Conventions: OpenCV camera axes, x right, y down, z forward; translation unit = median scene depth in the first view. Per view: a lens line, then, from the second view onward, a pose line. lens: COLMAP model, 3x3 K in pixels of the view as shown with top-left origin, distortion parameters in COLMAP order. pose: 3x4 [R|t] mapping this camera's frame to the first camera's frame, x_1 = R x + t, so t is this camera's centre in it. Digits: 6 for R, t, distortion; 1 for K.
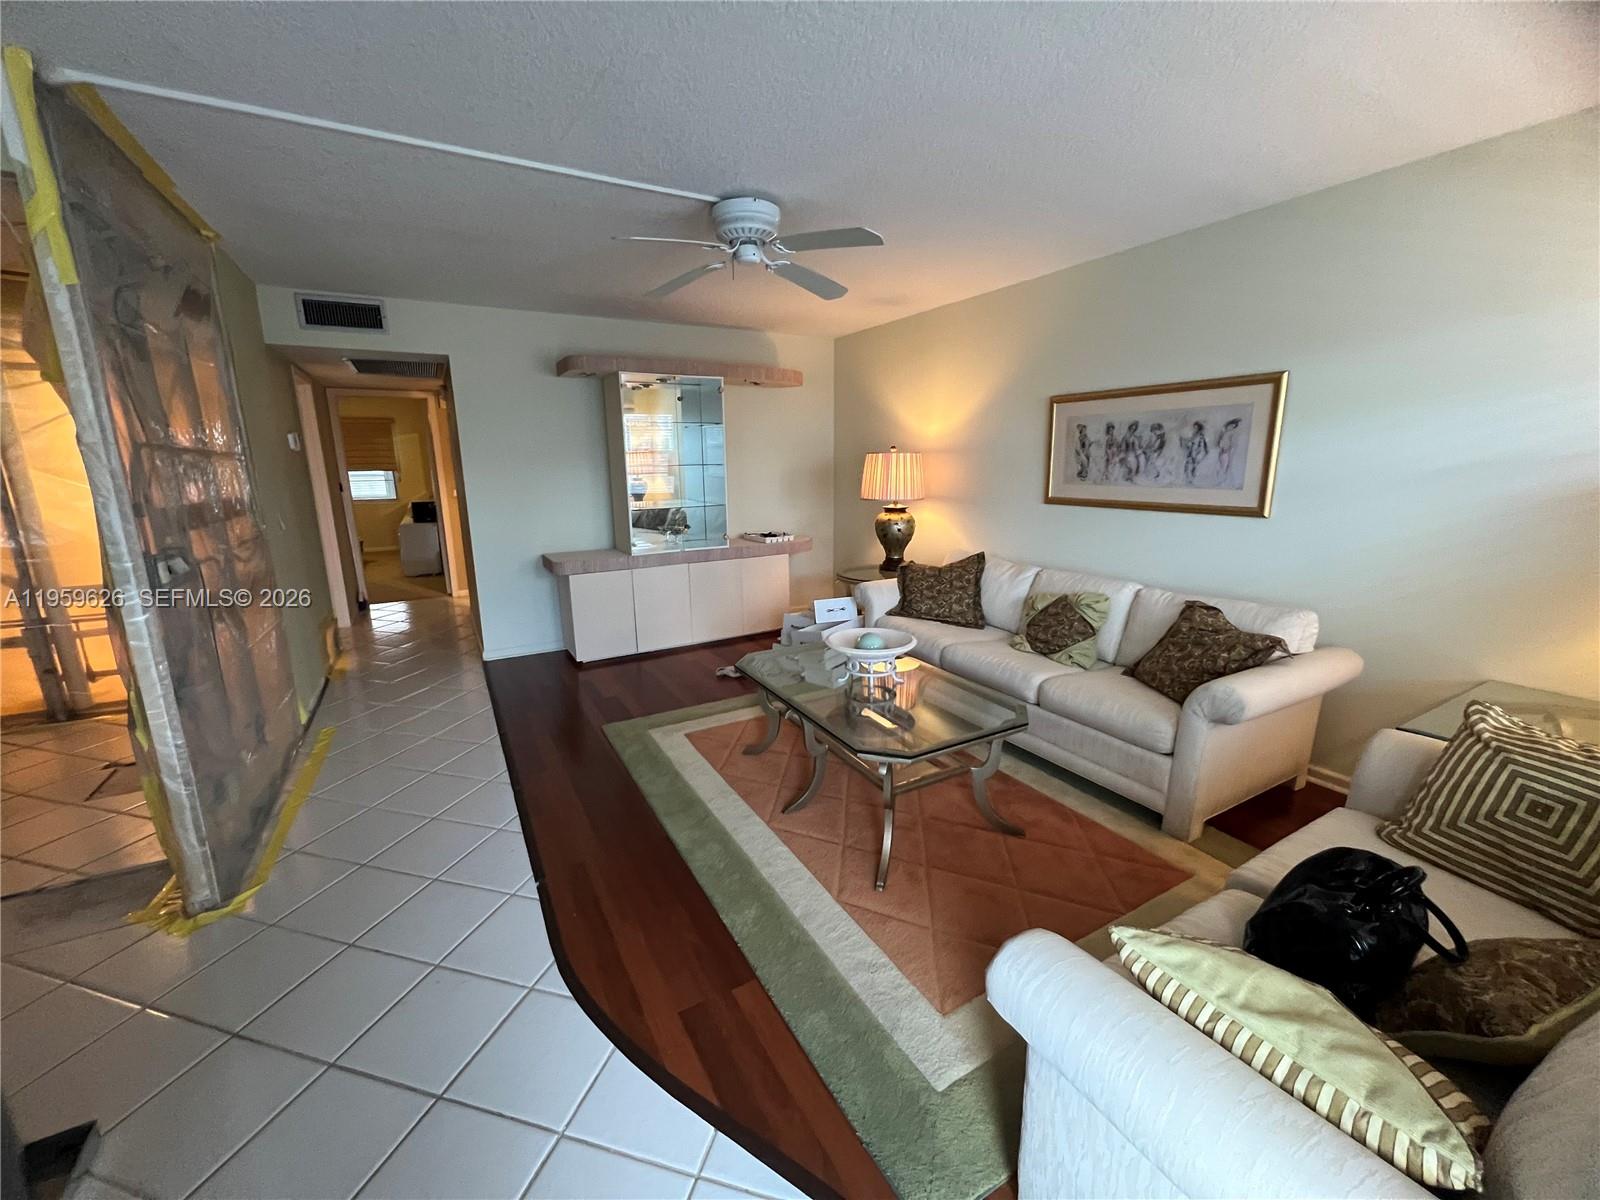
lens RADIAL K [[639.9, 0, 800.0], [0, 639.9, 600.0], [0, 0, 1]] dist [-0.003177, 0.000363]
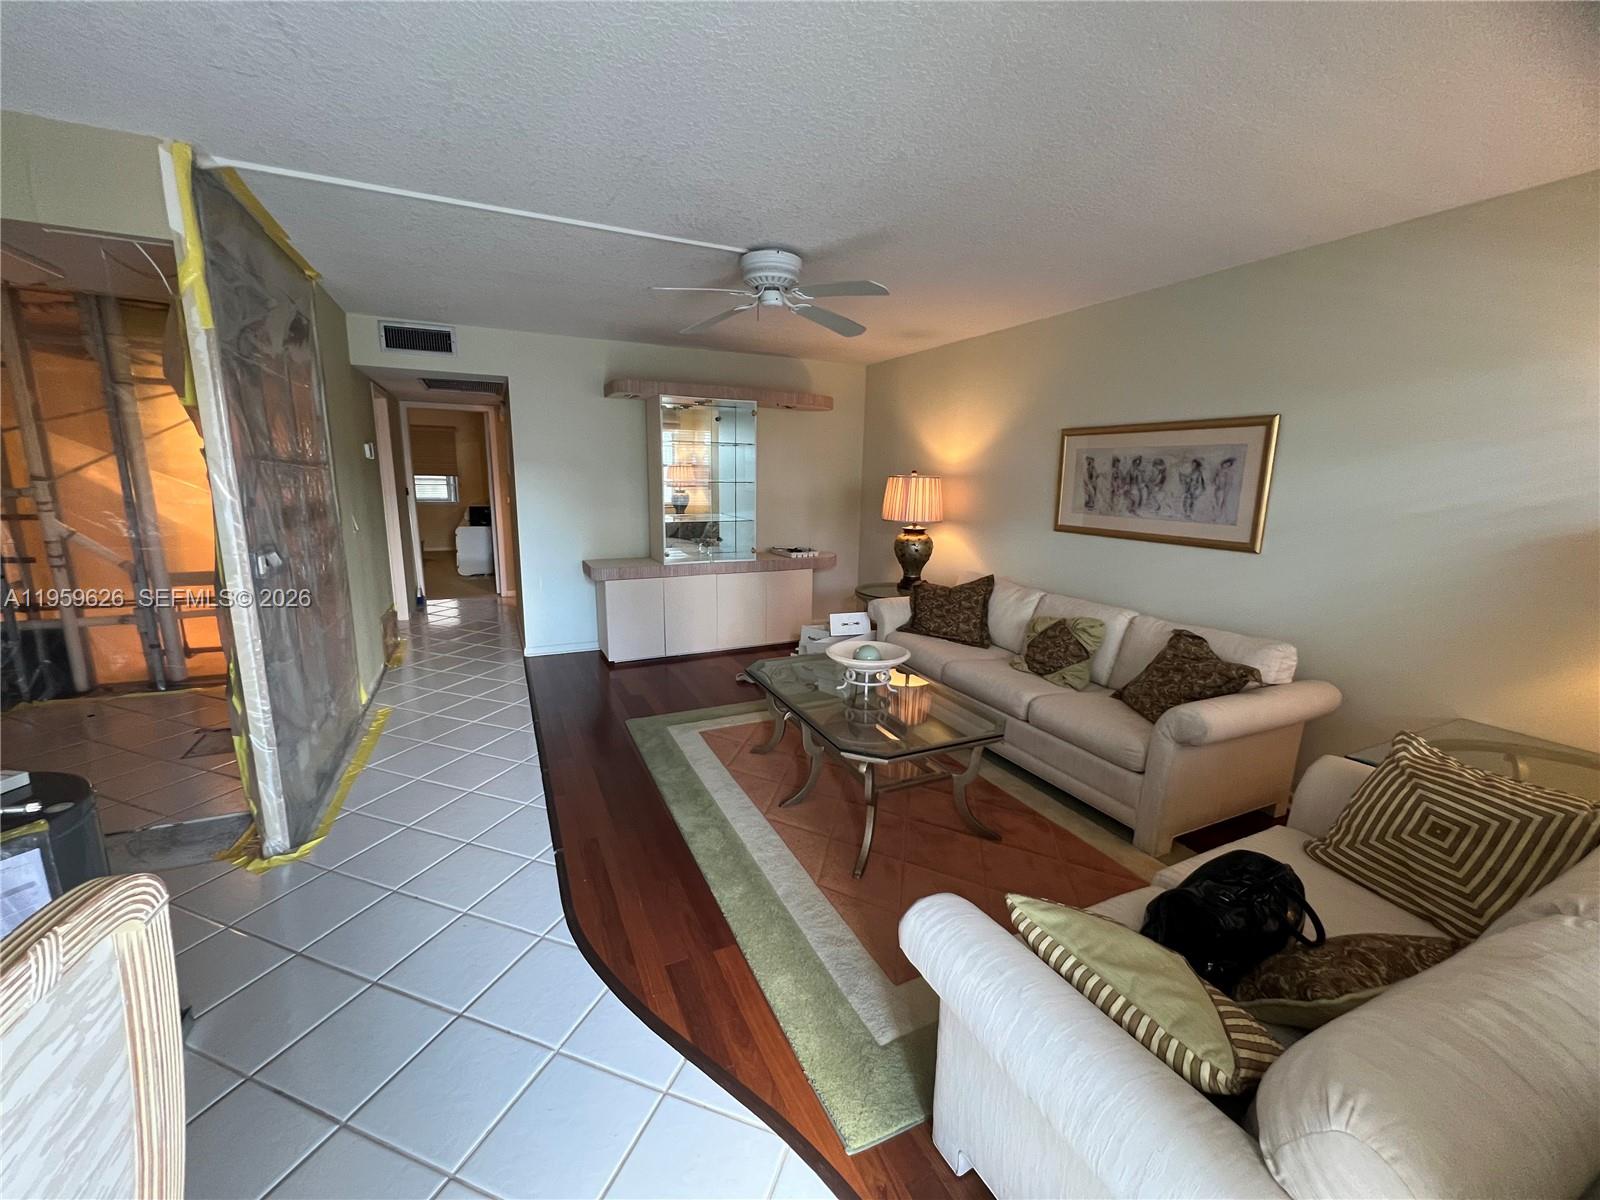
lens RADIAL K [[639.9, 0, 800.0], [0, 639.9, 600.0], [0, 0, 1]] dist [-0.003177, 0.000363]
pose [[0.997022, 0.042858, -0.064113, 0.060852], [-0.044239, 0.998815, -0.020275, 0.001612], [0.063168, 0.023051, 0.997737, -0.091064]]
